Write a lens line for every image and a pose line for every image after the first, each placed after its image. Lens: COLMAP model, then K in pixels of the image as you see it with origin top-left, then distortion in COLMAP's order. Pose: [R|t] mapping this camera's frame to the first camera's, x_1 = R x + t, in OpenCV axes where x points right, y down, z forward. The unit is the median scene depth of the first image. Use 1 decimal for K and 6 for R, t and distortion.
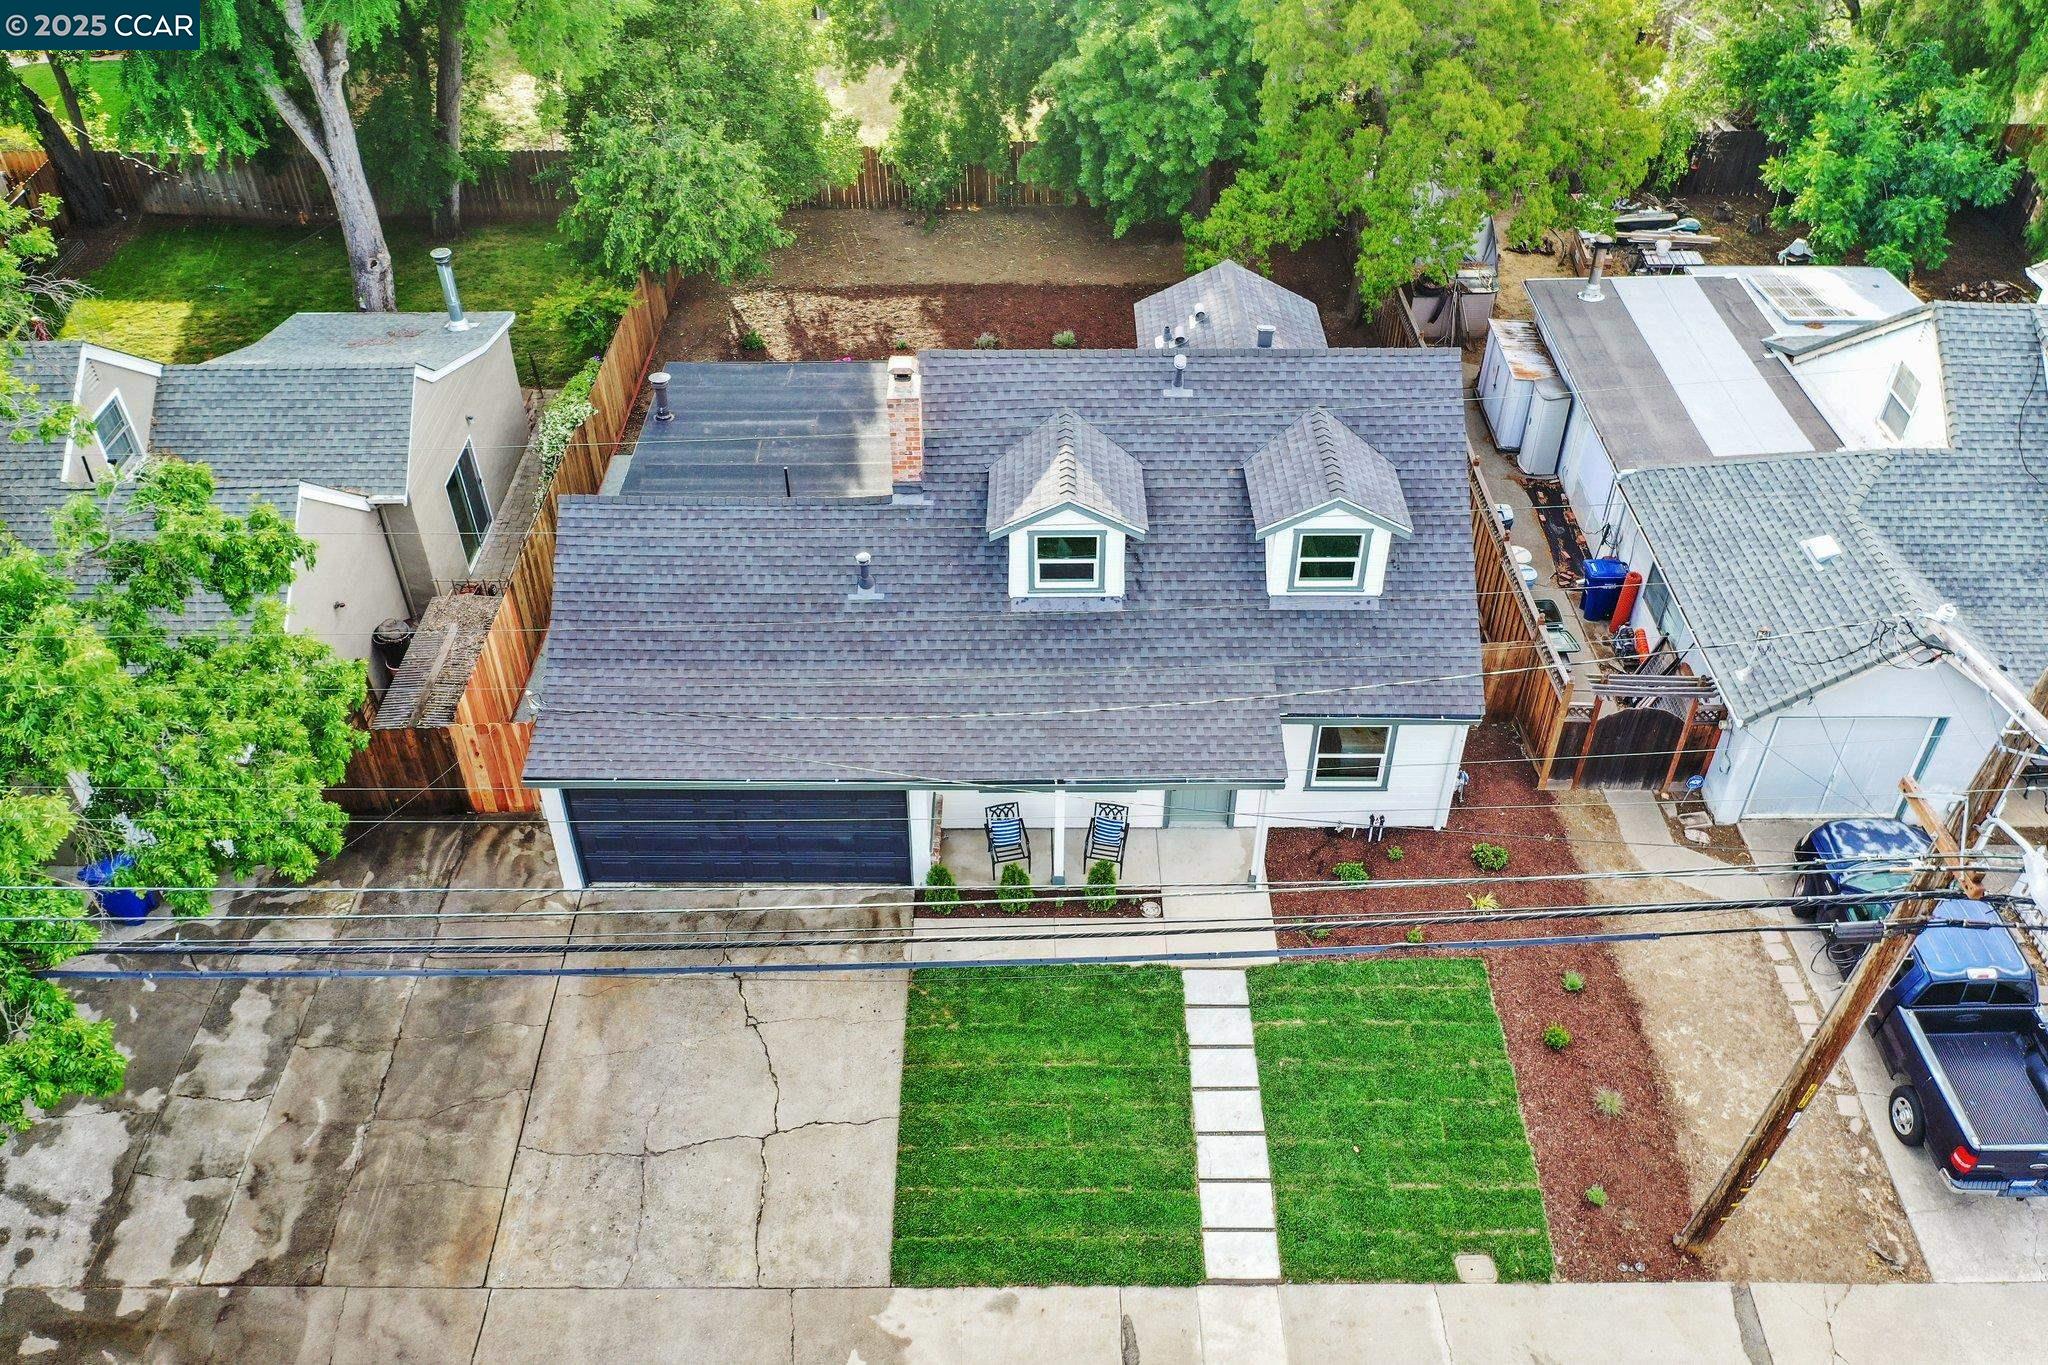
lens RADIAL K [[1609.4, 0, 1029.6], [0, 1609.4, 678.2], [0, 0, 1]] dist [-0.007780, 0.000448]
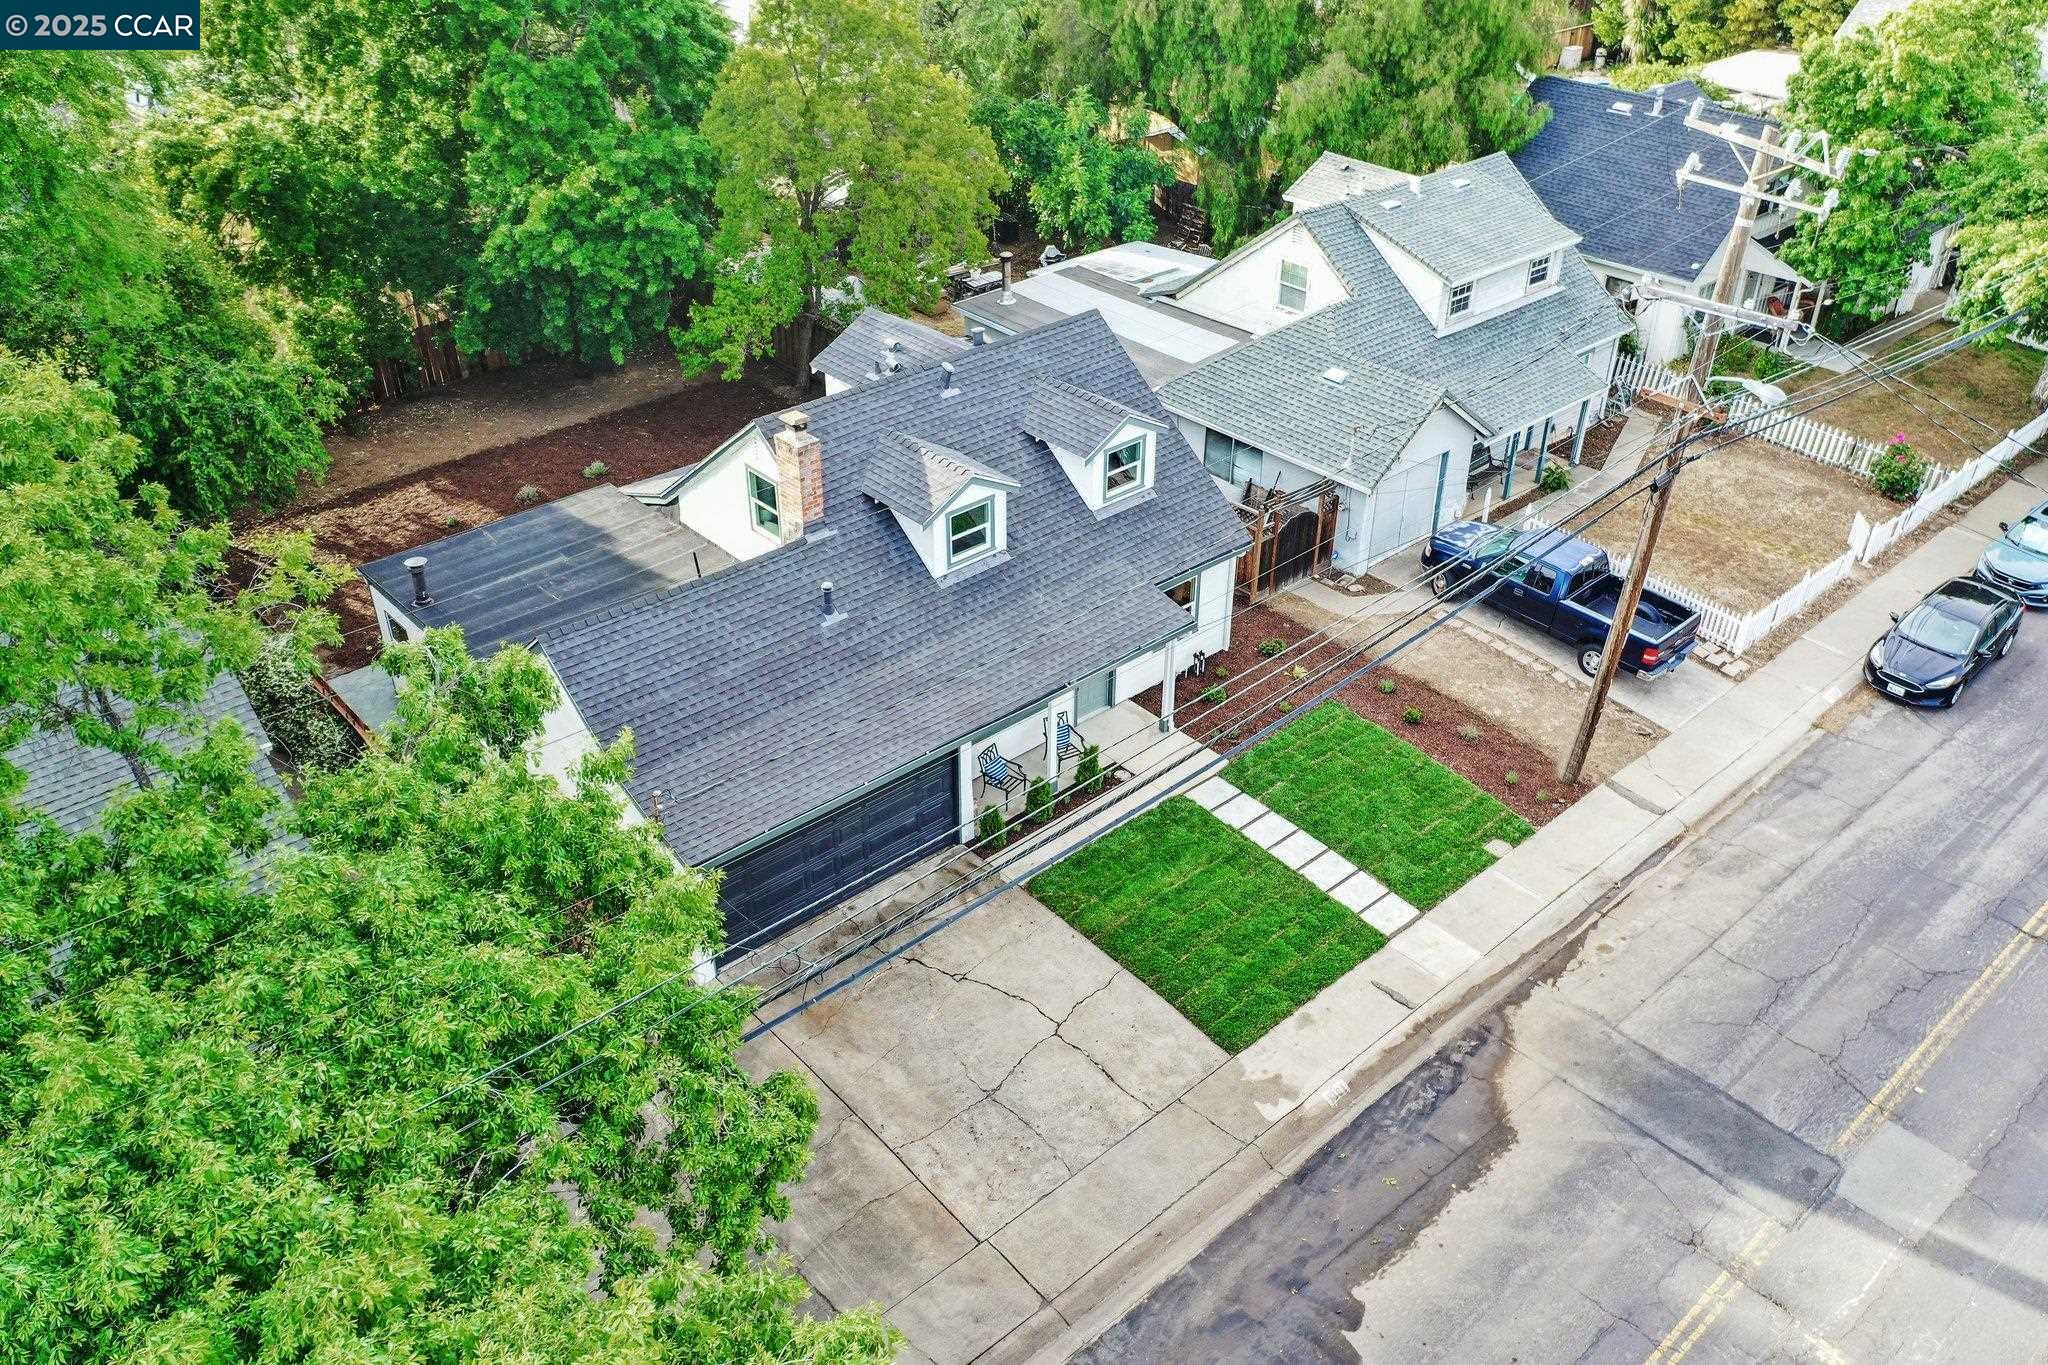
lens RADIAL K [[1609.4, 0, 1030.9], [0, 1609.4, 677.7], [0, 0, 1]] dist [-0.007780, 0.000448]
pose [[0.742875, -0.358683, 0.565229, -0.662753], [0.421273, 0.906675, 0.021682, 0.020000], [-0.520256, 0.222008, 0.824649, 0.001739]]
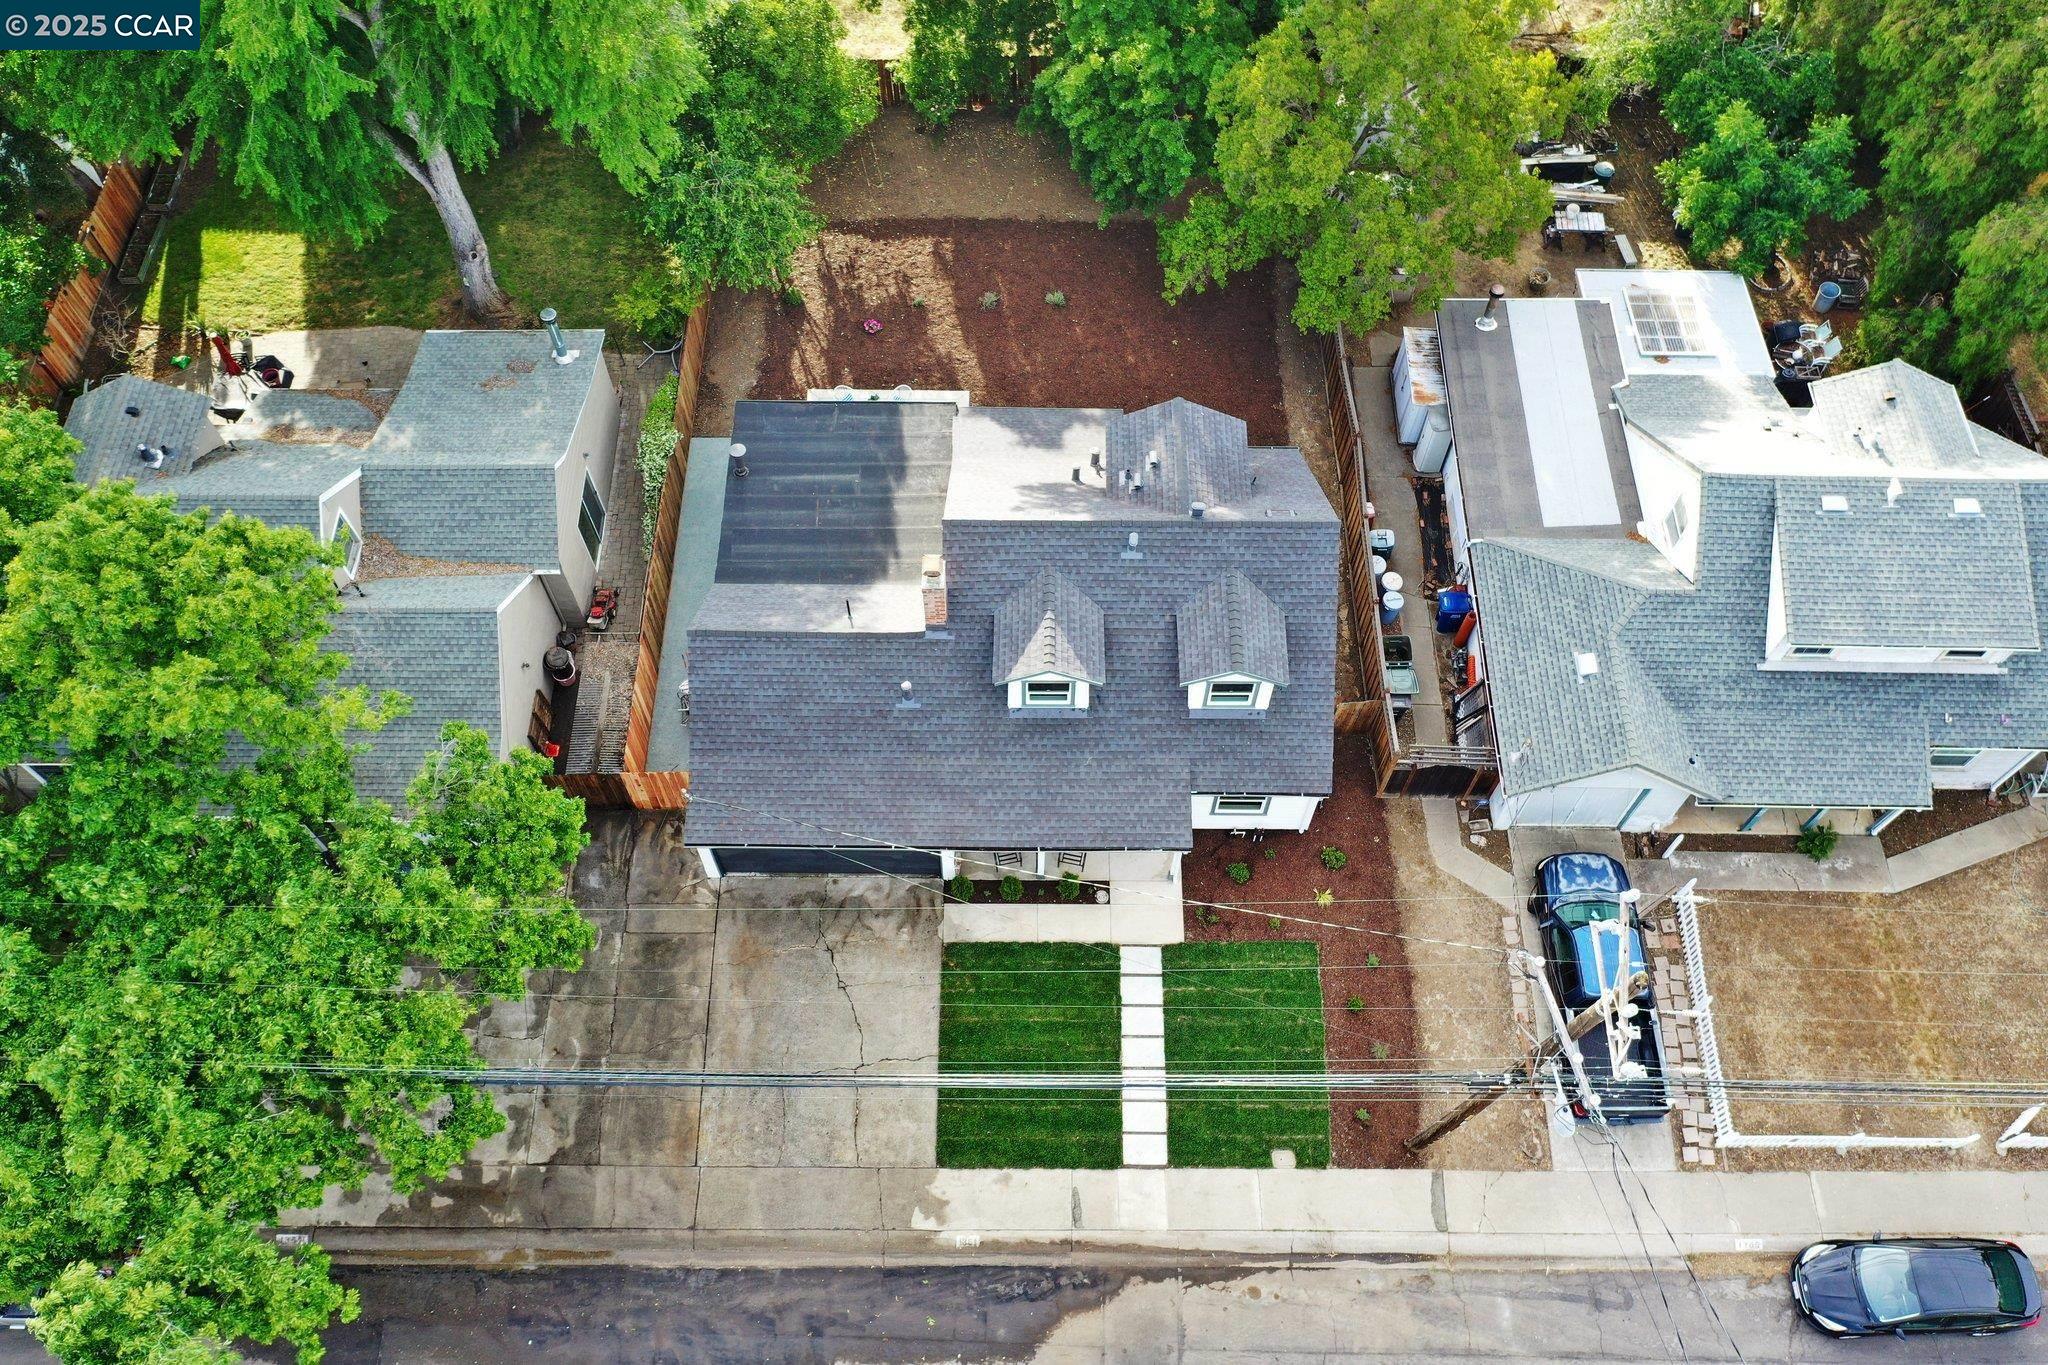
lens RADIAL K [[1609.4, 0, 1028.1], [0, 1609.4, 679.5], [0, 0, 1]] dist [-0.007780, 0.000448]
pose [[0.999961, 0.008246, 0.003232, 0.000128], [-0.008856, 0.935038, 0.354436, -0.588561], [-0.000100, -0.354451, 0.935075, -0.335820]]
